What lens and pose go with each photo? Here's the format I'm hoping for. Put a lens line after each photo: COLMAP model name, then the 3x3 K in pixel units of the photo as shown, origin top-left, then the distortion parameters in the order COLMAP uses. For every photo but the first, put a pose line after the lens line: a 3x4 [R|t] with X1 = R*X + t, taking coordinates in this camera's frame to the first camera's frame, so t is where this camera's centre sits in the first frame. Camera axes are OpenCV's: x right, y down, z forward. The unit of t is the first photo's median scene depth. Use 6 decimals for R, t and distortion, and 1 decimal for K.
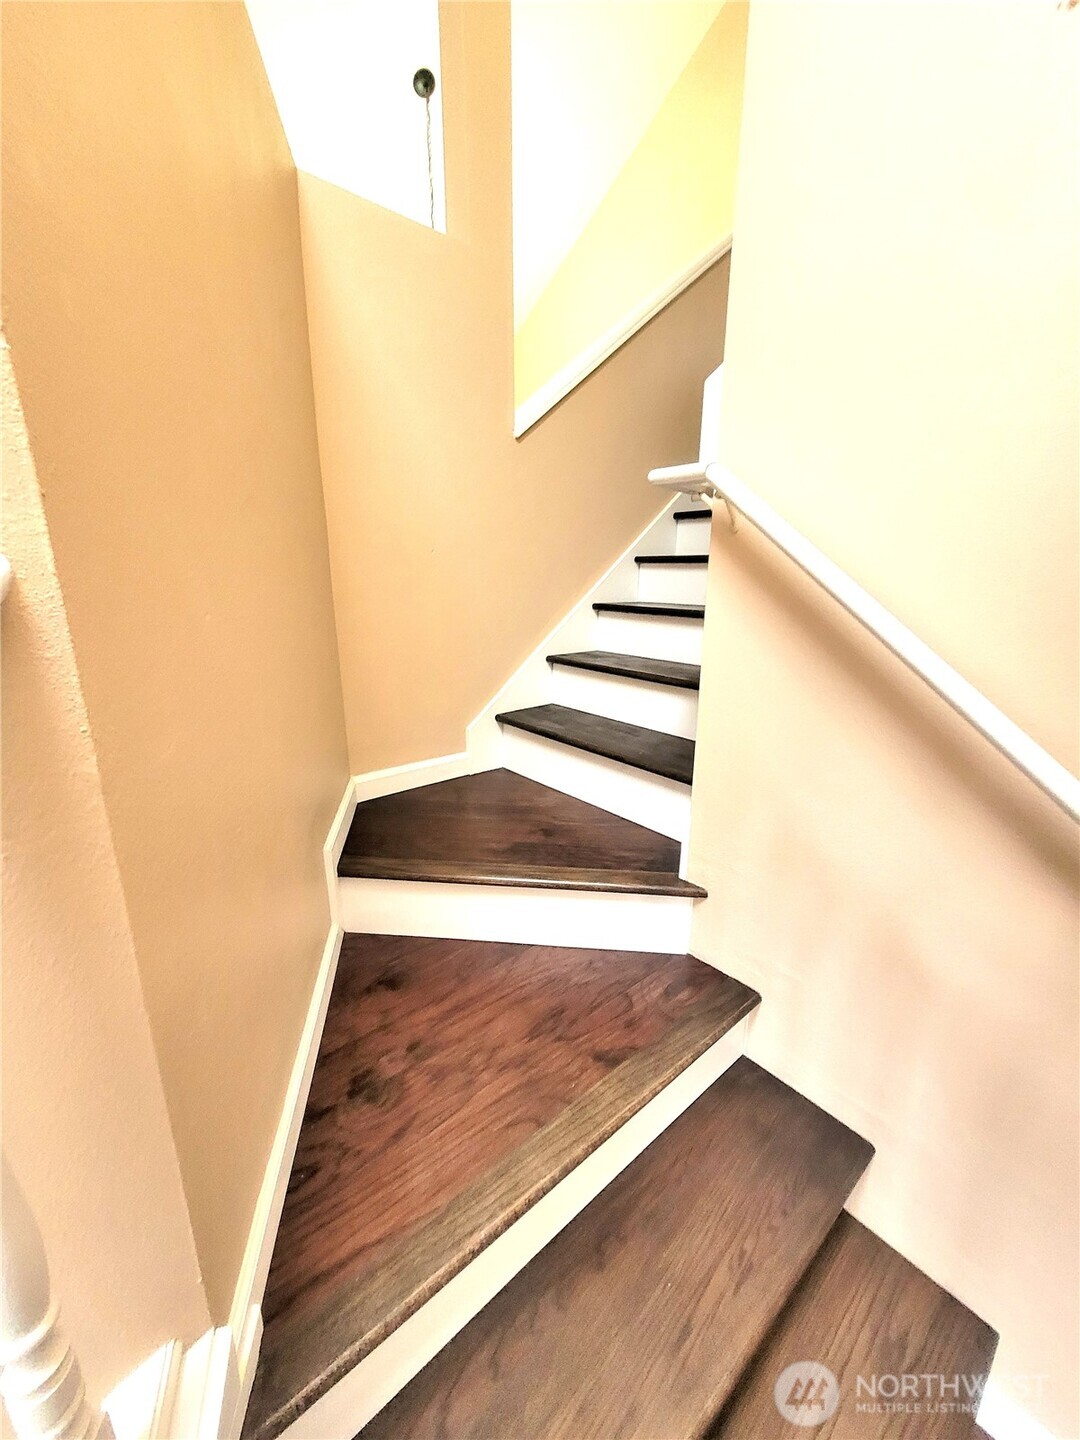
lens RADIAL K [[569.1, 0, 540.0], [0, 569.1, 720.0], [0, 0, 1]] dist [-0.000447, 0.000032]
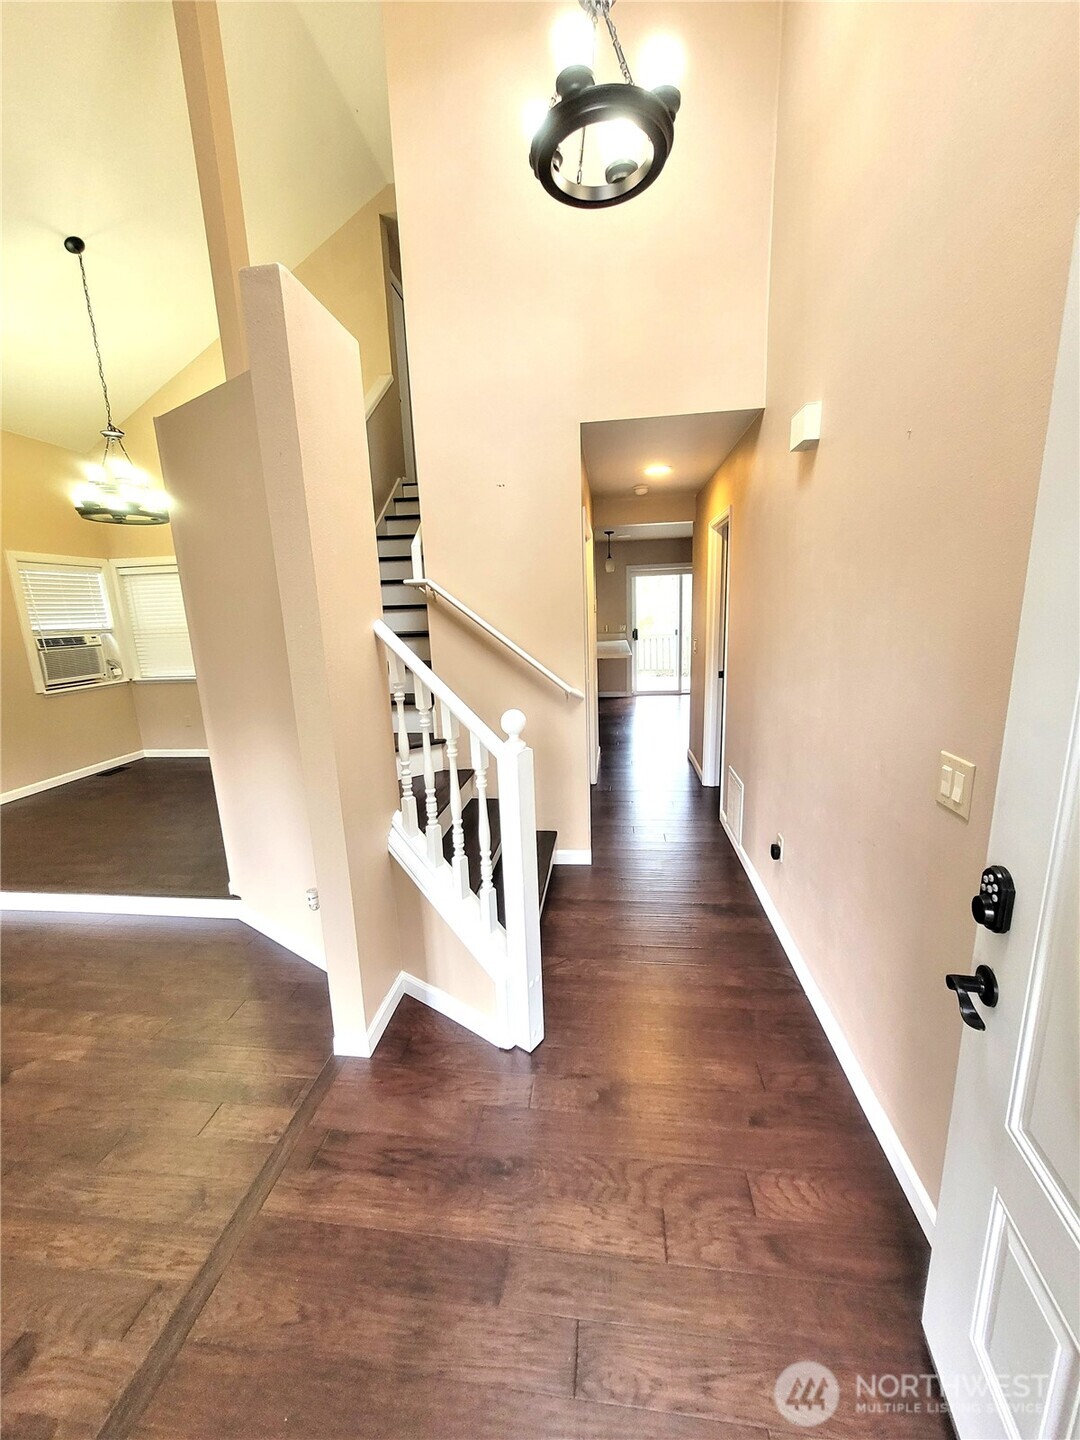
lens RADIAL K [[569.1, 0, 540.0], [0, 569.1, 720.0], [0, 0, 1]] dist [-0.000447, 0.000032]
pose [[0.746289, -0.151291, 0.648200, -0.897246], [0.197674, 0.980267, 0.001209, 0.259729], [-0.635592, 0.127230, 0.761469, -1.007737]]
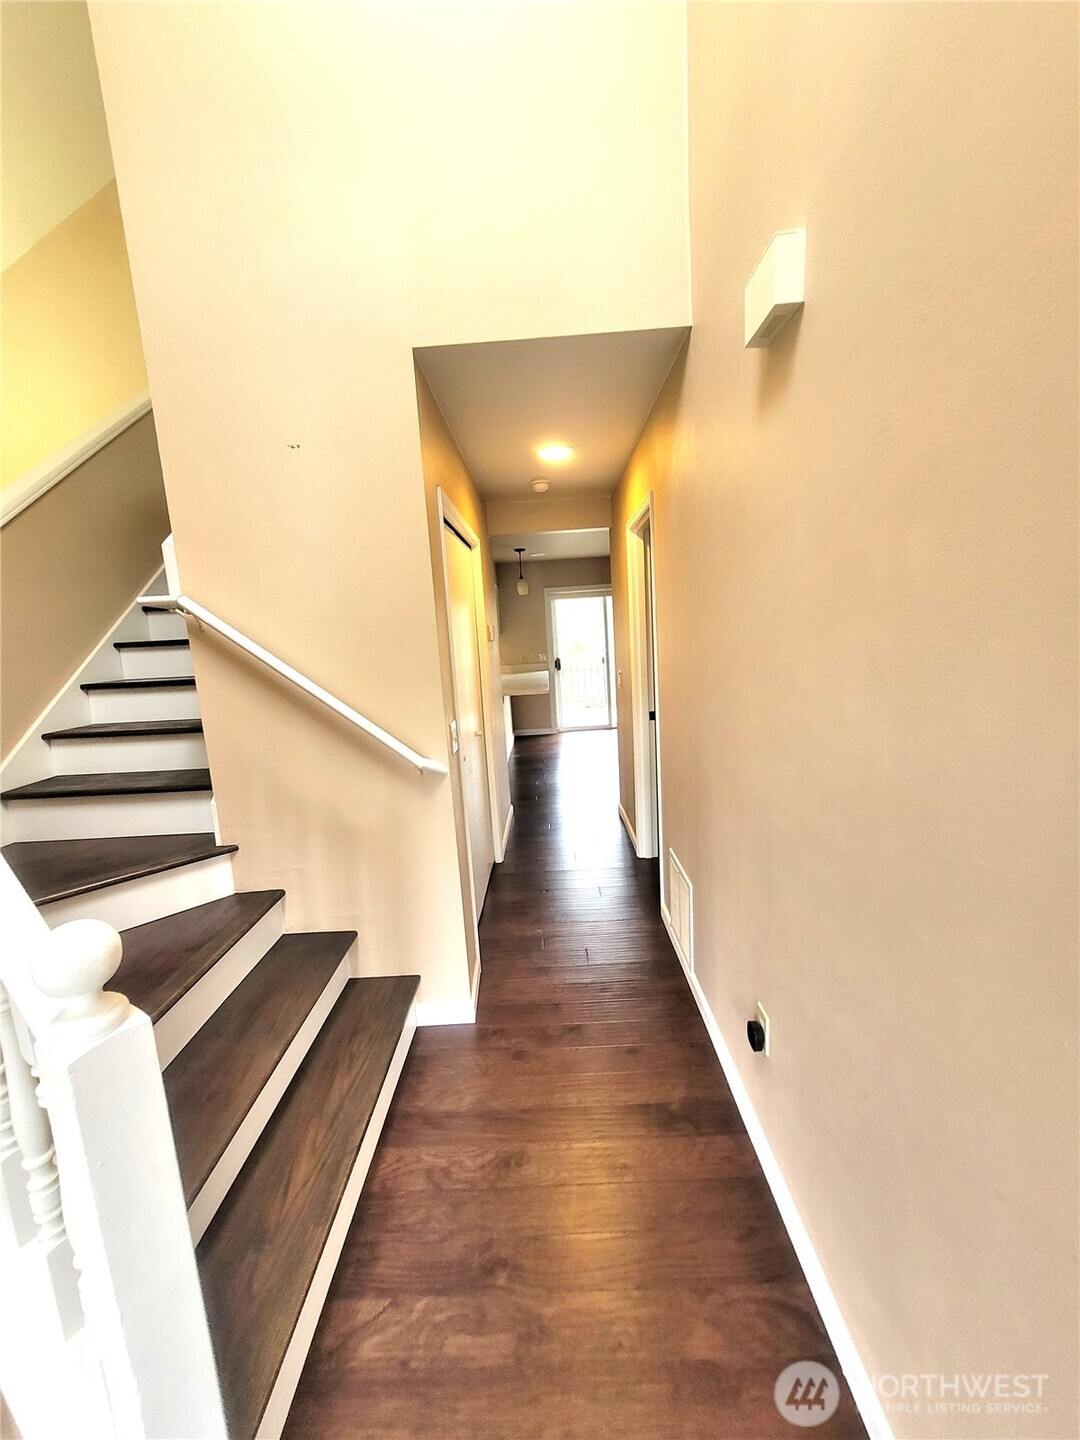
lens RADIAL K [[562.4, 0, 540.0], [0, 562.4, 720.0], [0, 0, 1]] dist [0.001310, 0.000145]
pose [[0.668498, -0.151562, 0.728106, -0.193526], [0.243517, 0.969653, -0.021738, 0.169776], [-0.702716, 0.191839, 0.685119, -0.614329]]
